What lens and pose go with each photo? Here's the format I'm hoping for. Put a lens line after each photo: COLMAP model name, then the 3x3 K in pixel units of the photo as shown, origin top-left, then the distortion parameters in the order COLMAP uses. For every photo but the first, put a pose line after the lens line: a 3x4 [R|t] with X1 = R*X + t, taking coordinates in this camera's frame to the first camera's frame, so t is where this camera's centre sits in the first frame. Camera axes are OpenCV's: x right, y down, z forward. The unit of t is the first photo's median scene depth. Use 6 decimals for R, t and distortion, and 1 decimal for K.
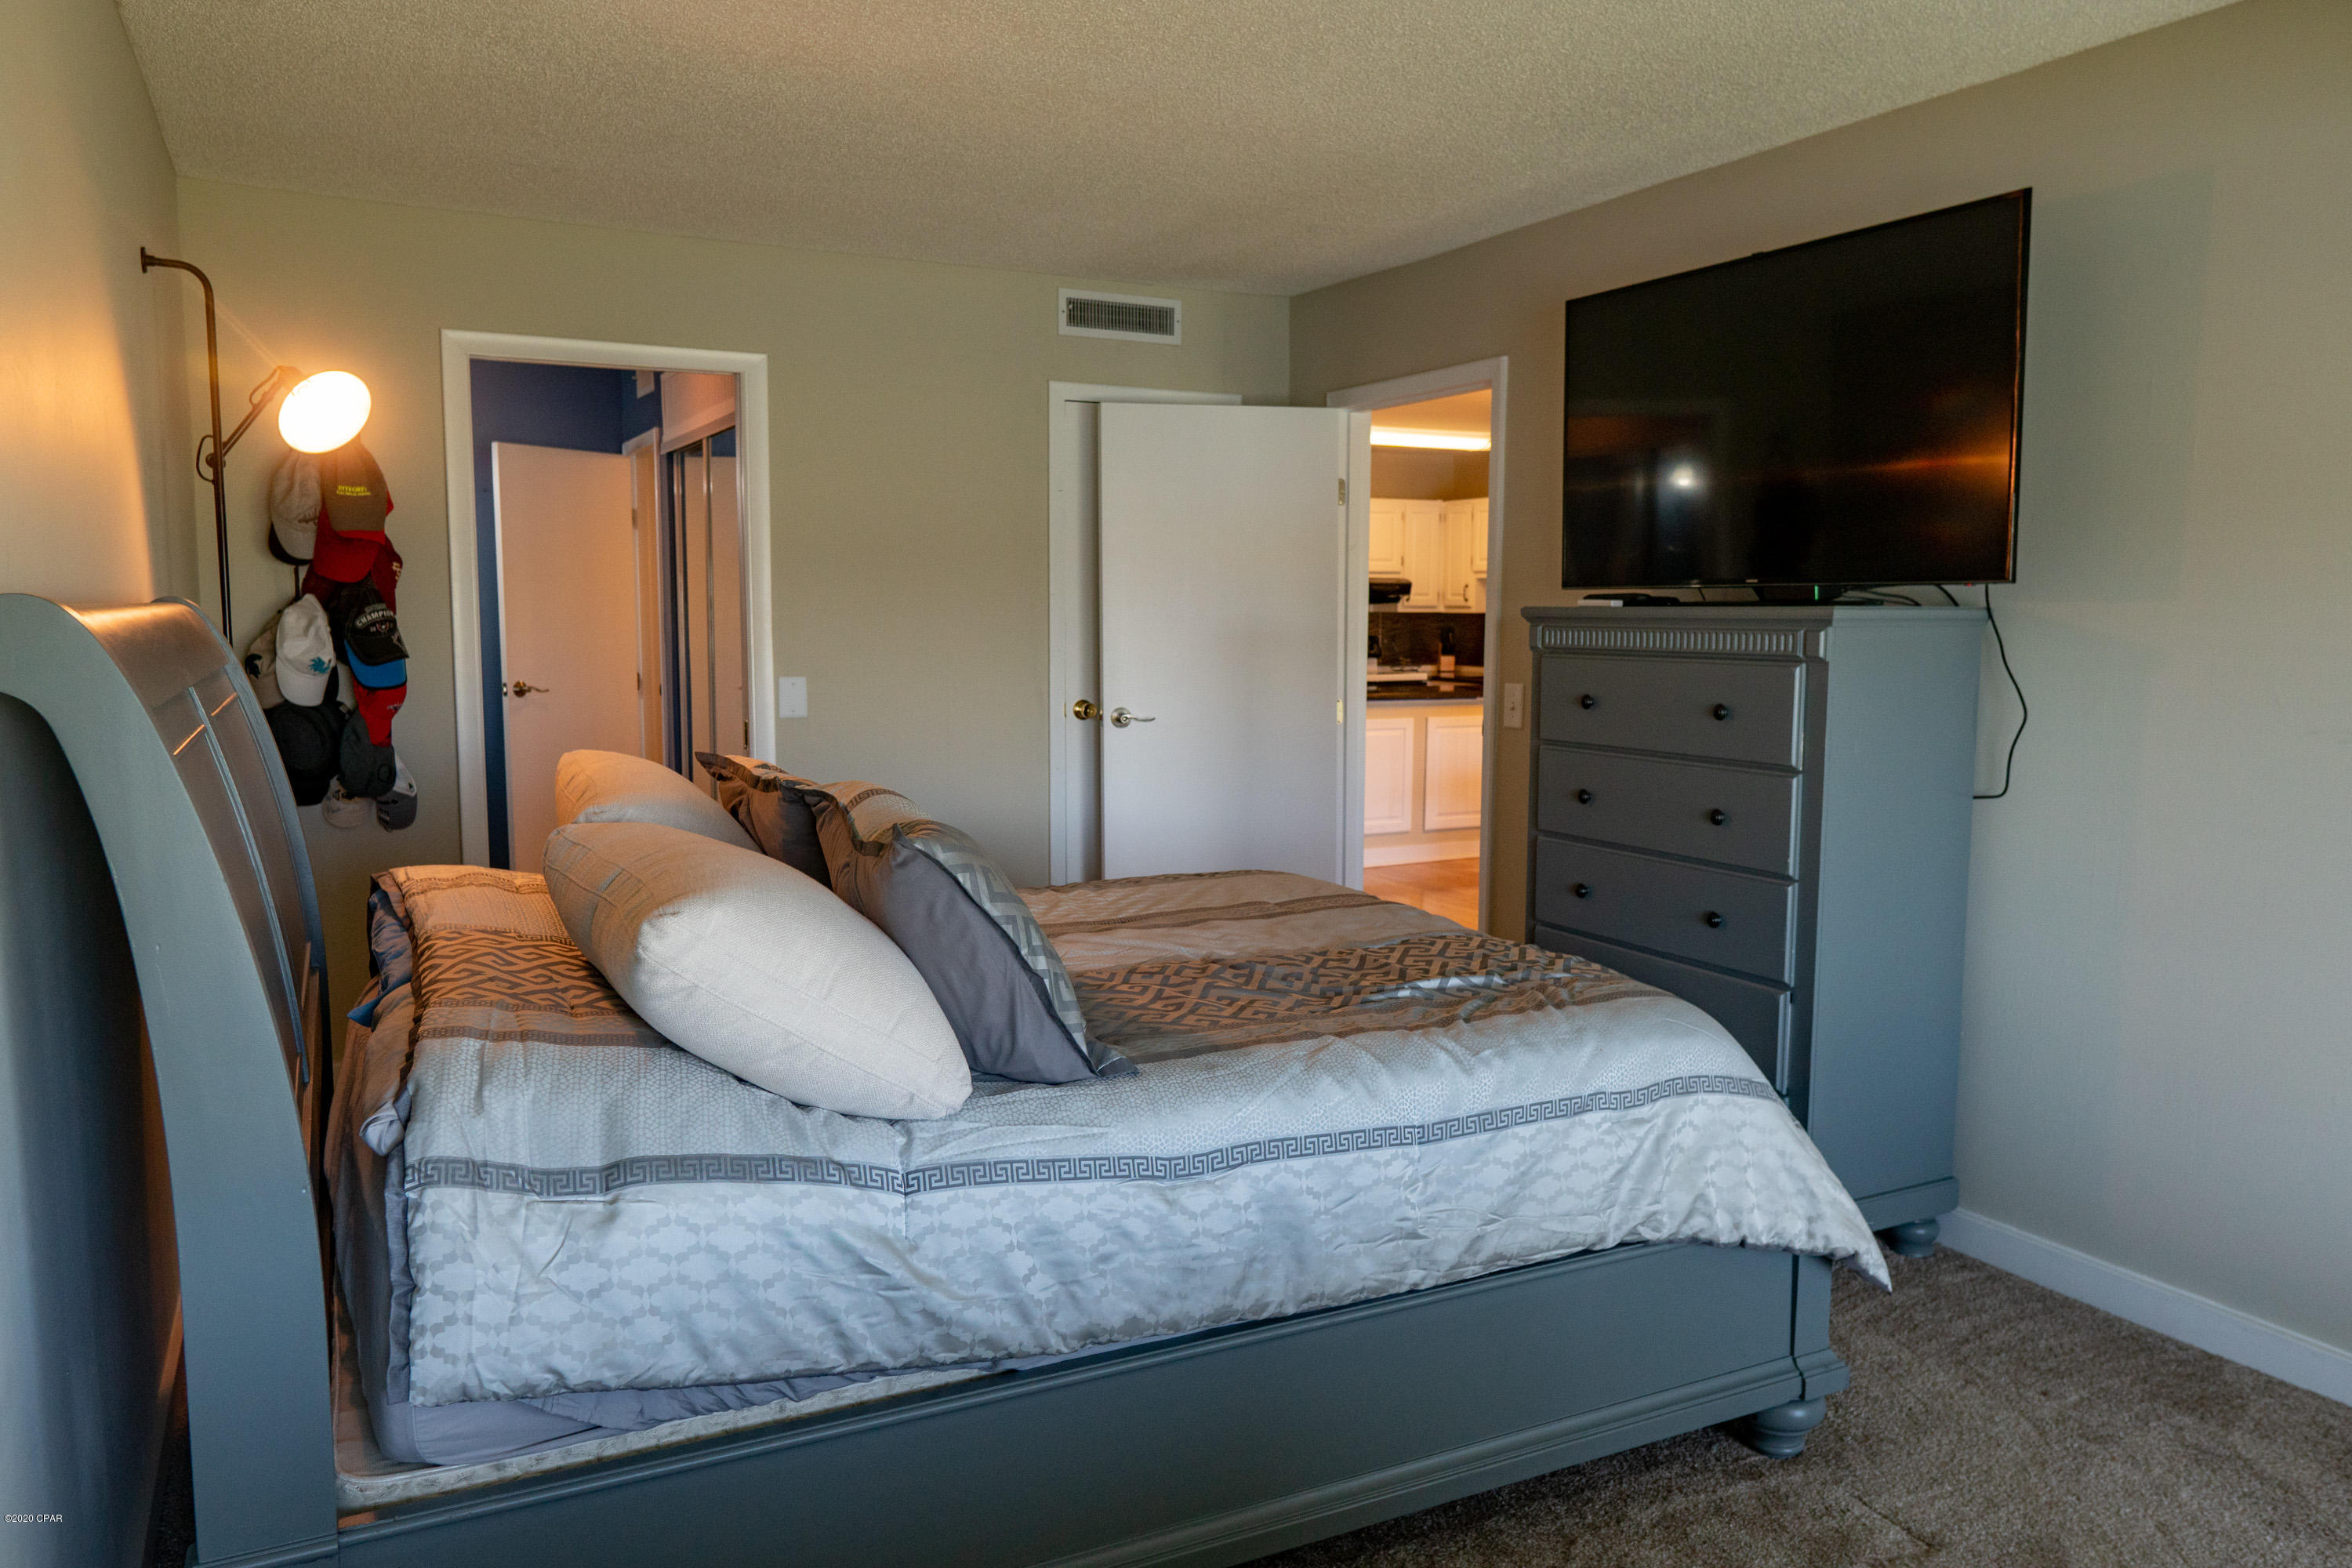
lens RADIAL K [[1628.0, 0, 1200.0], [0, 1628.0, 768.3], [0, 0, 1]] dist [-0.004704, -0.002087]
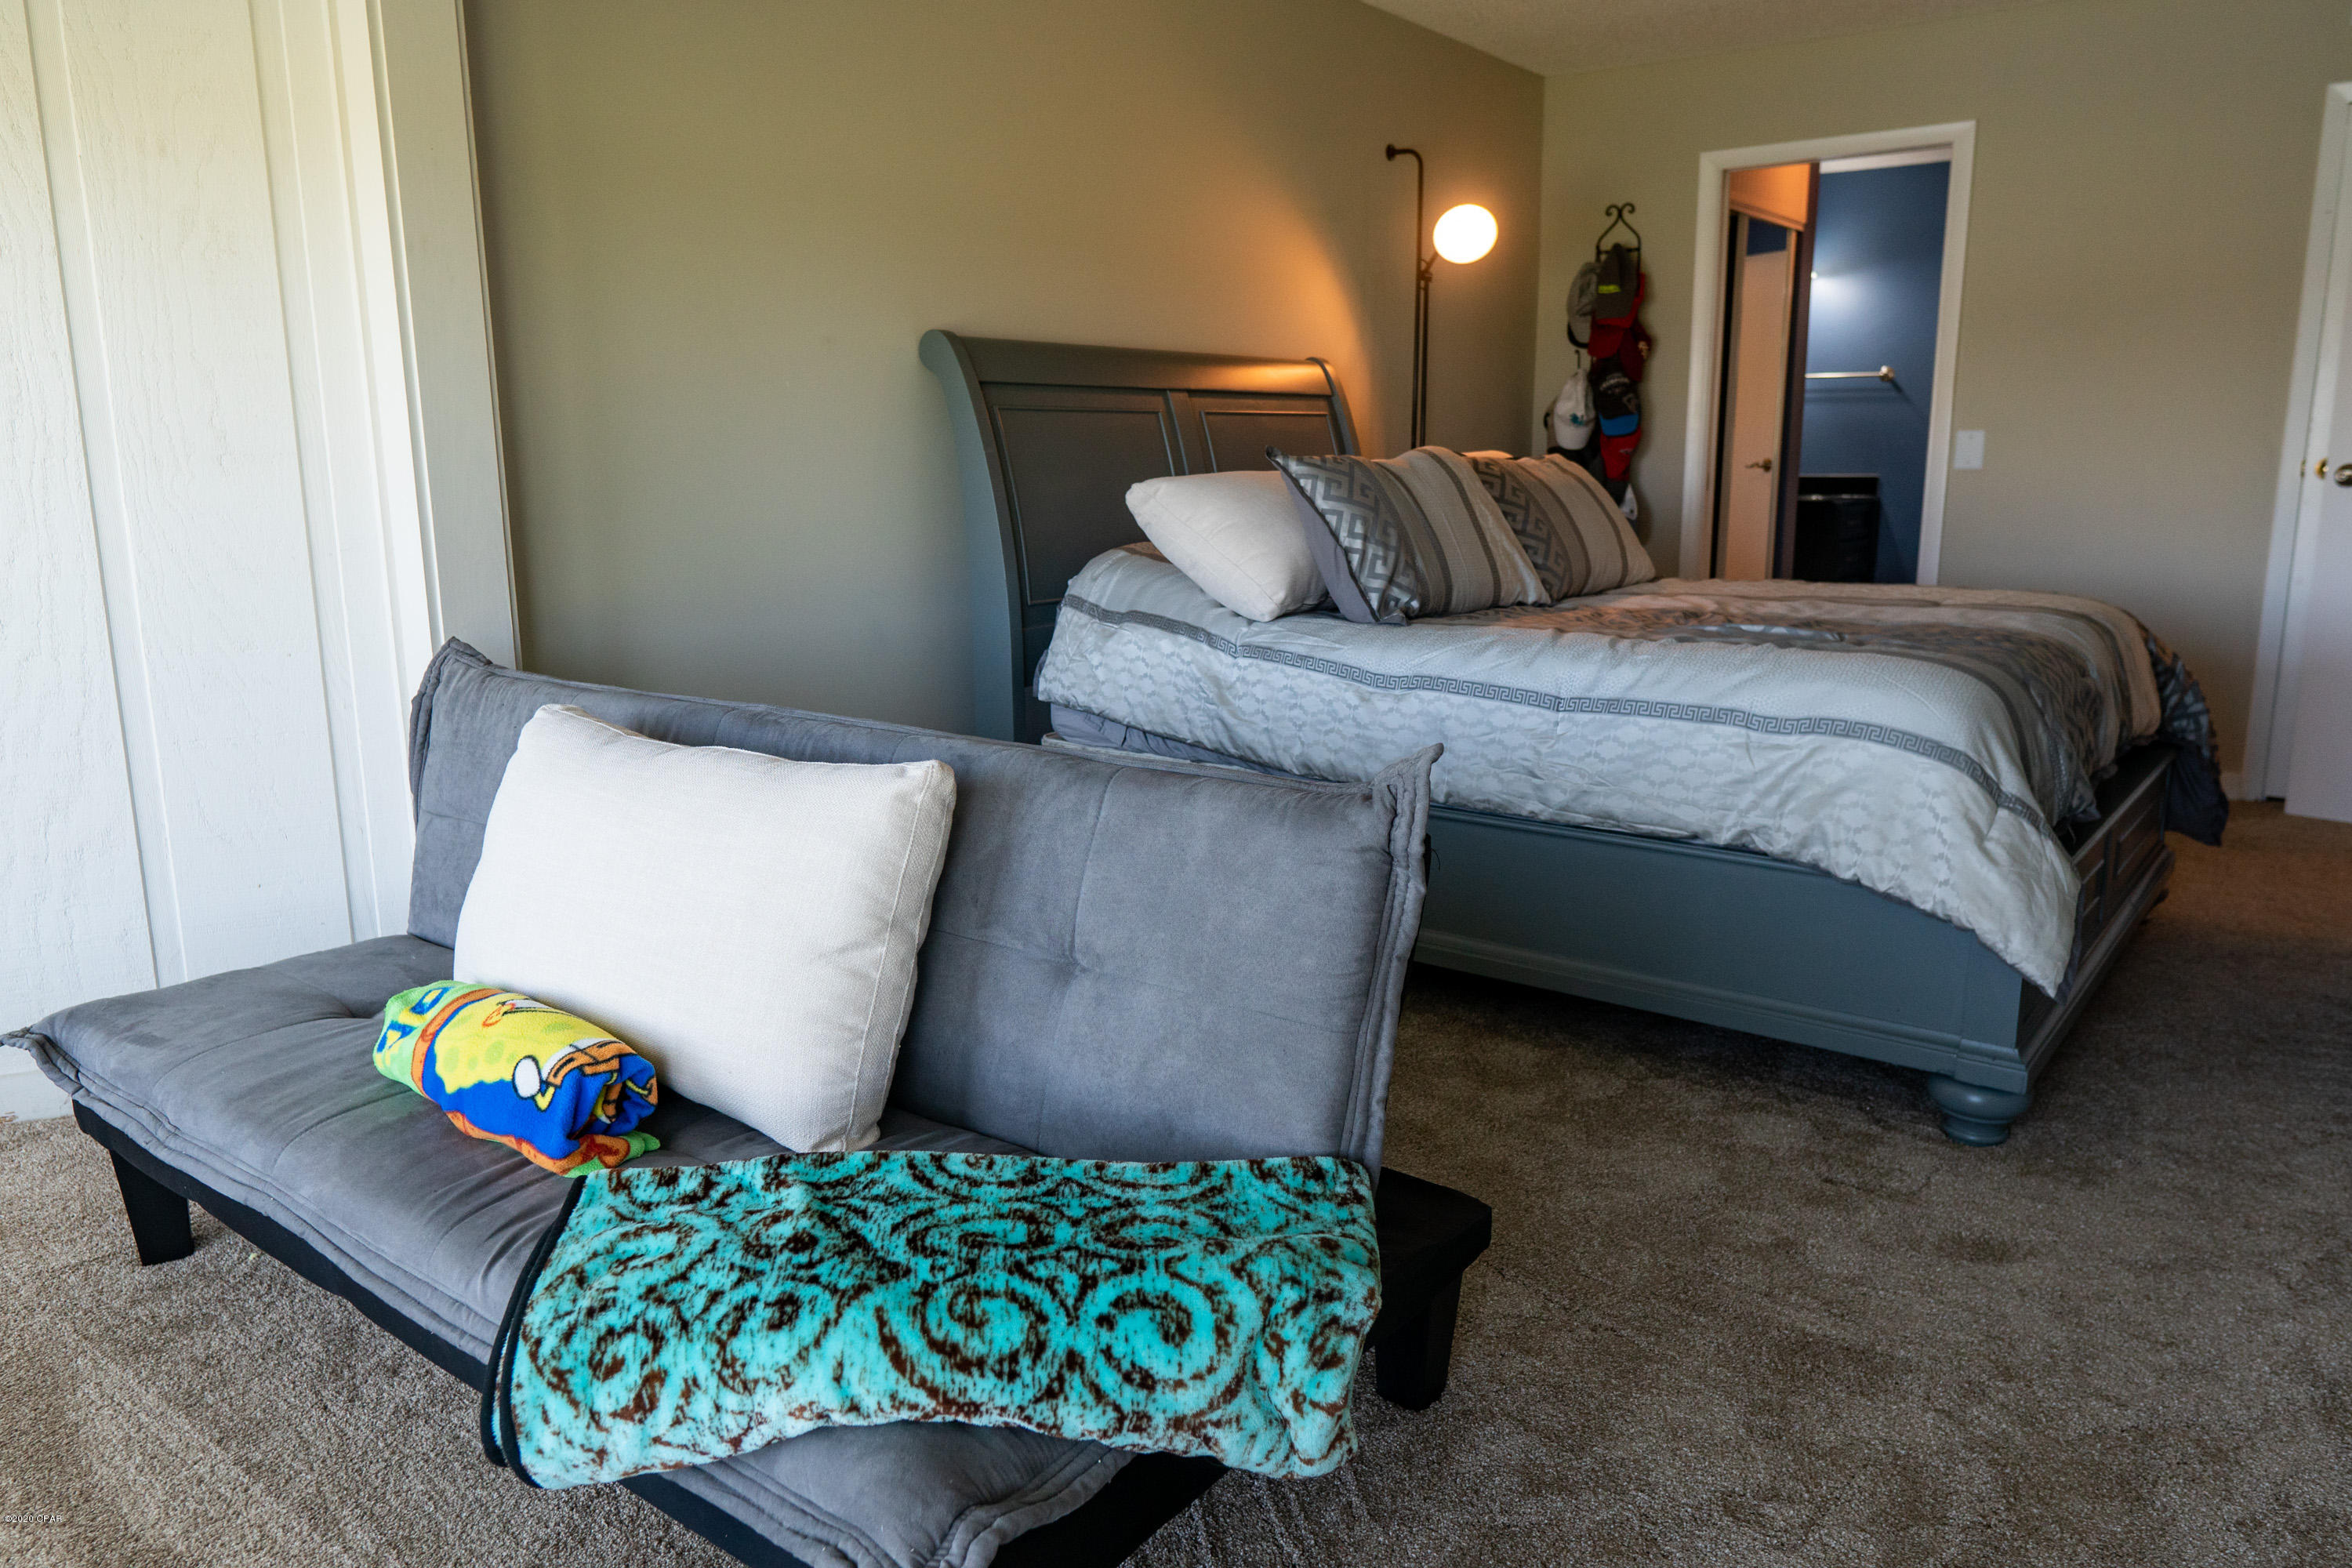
lens RADIAL K [[1628.0, 0, 1163.2], [0, 1628.0, 779.6], [0, 0, 1]] dist [-0.004704, -0.002087]
pose [[0.405924, 0.168916, -0.898161, 1.169048], [-0.078375, 0.985584, 0.149936, 0.113543], [0.910540, 0.009531, 0.413312, 0.174869]]
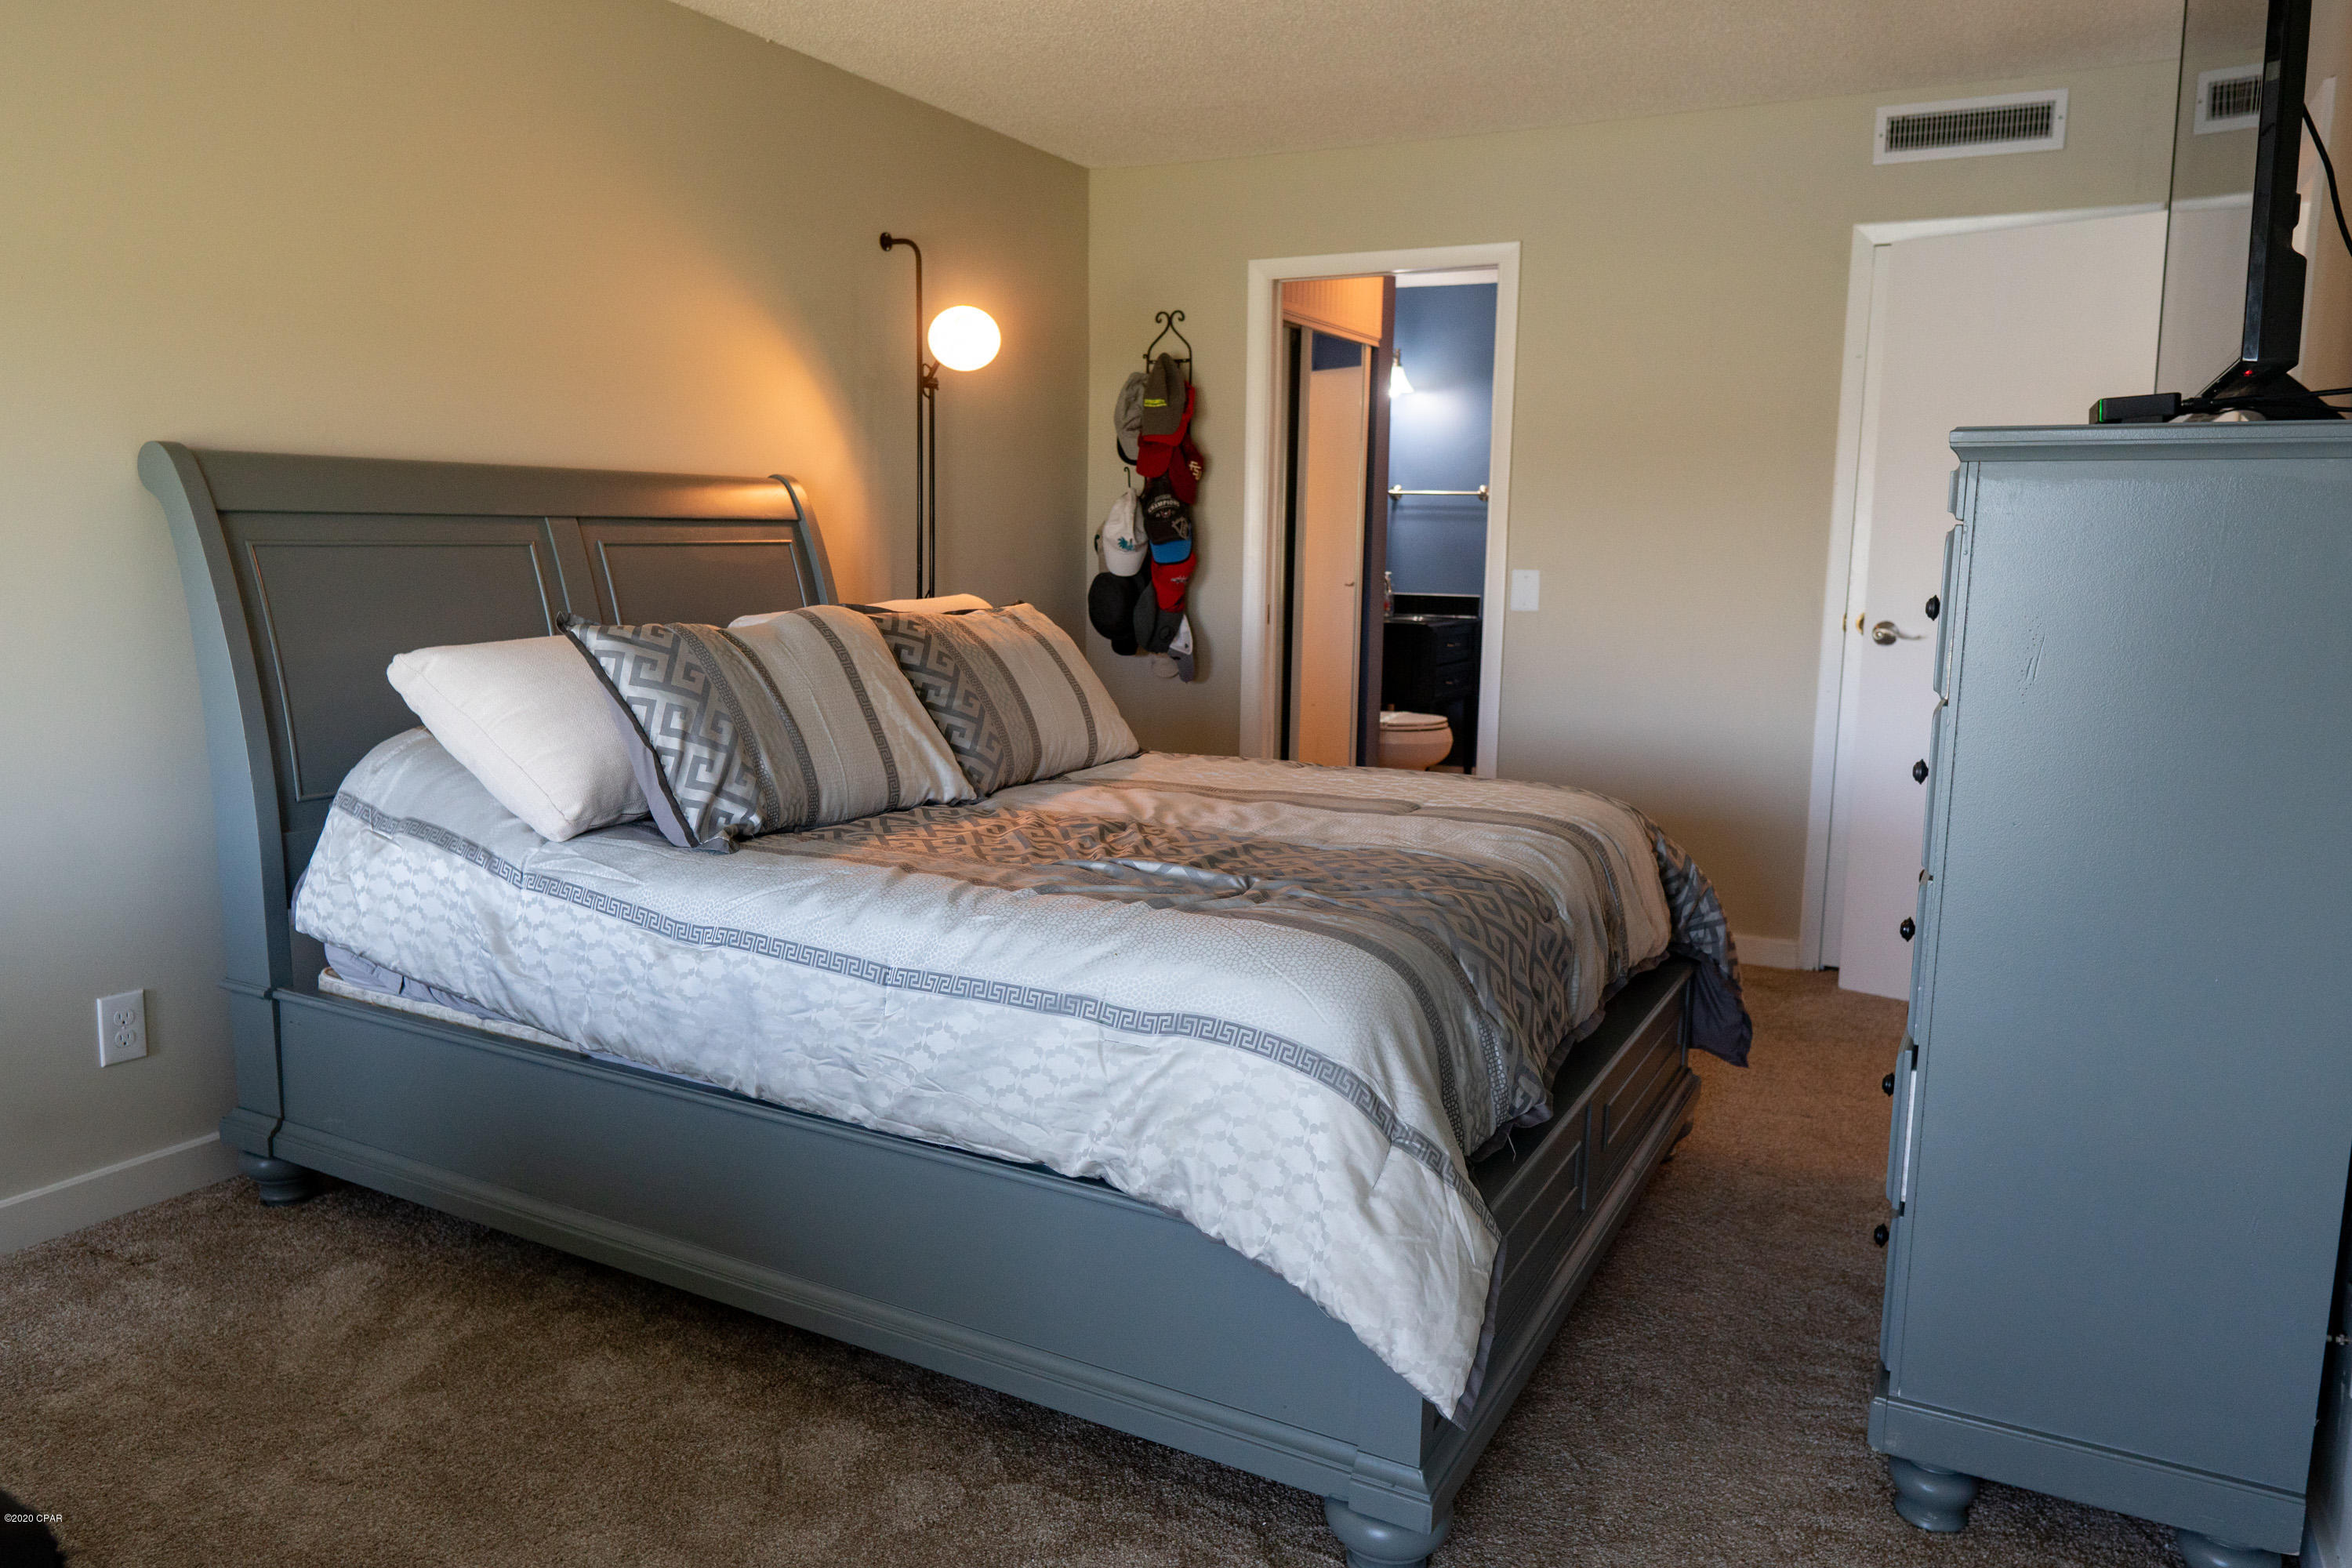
lens RADIAL K [[1628.0, 0, 1169.0], [0, 1628.0, 780.3], [0, 0, 1]] dist [-0.004704, -0.002087]
pose [[0.560695, 0.126383, -0.818320, 1.004040], [-0.092469, 0.991658, 0.089796, 0.005274], [0.822843, 0.025321, 0.567705, 0.575476]]
